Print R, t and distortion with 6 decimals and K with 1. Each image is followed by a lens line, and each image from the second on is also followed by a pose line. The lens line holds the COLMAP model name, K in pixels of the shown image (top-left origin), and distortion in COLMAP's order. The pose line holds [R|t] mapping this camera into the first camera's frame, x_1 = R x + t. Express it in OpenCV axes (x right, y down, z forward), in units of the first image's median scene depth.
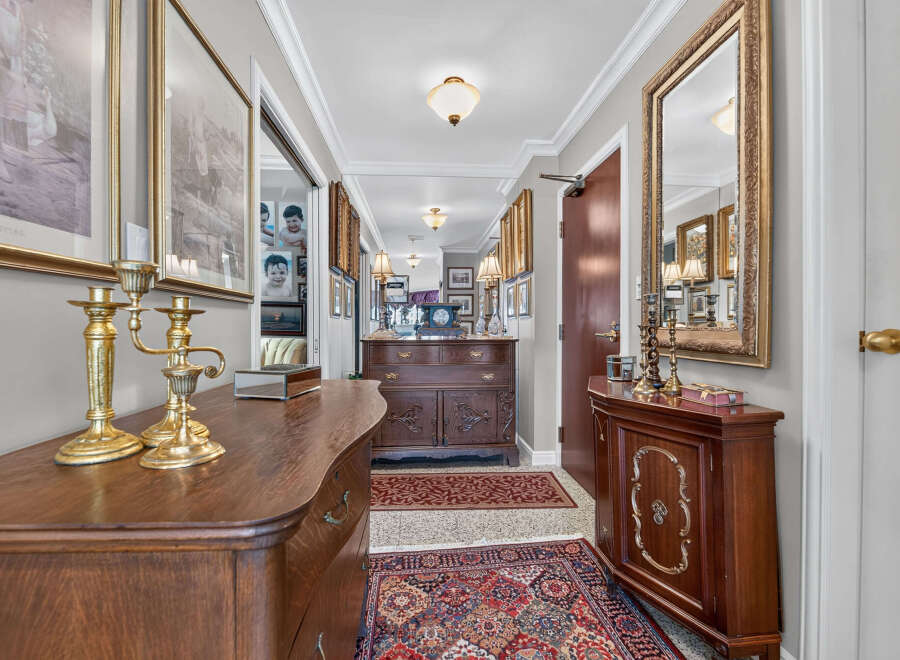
lens RADIAL K [[413.4, 0, 448.4], [0, 413.4, 327.9], [0, 0, 1]] dist [-0.010804, -0.000093]
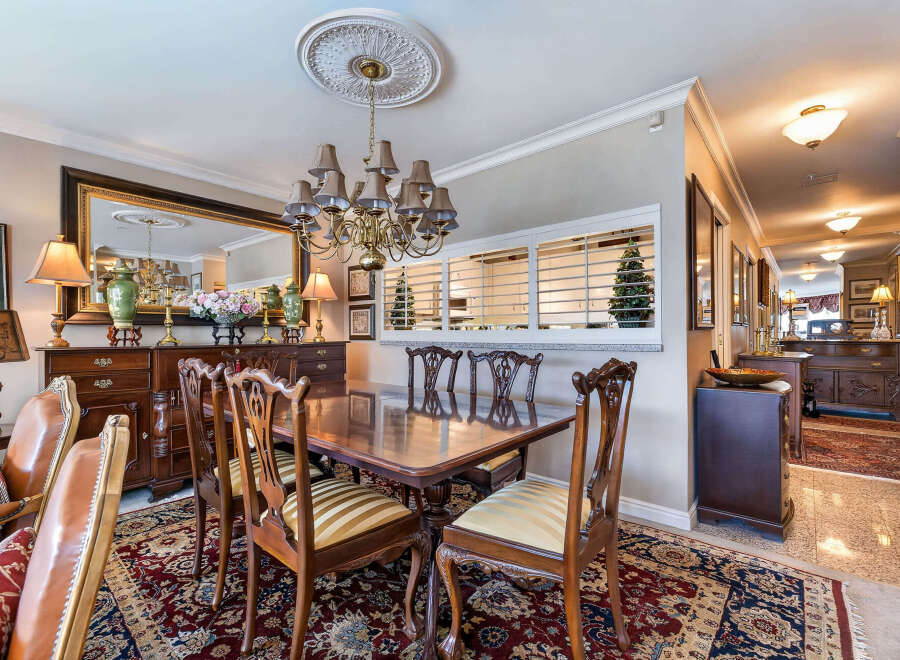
lens RADIAL K [[413.4, 0, 446.4], [0, 413.4, 328.4], [0, 0, 1]] dist [-0.010804, -0.000093]
pose [[0.698078, -0.008785, -0.715968, 0.066492], [0.001671, 0.999942, -0.010641, -0.007660], [0.716020, 0.006232, 0.698052, -1.303625]]
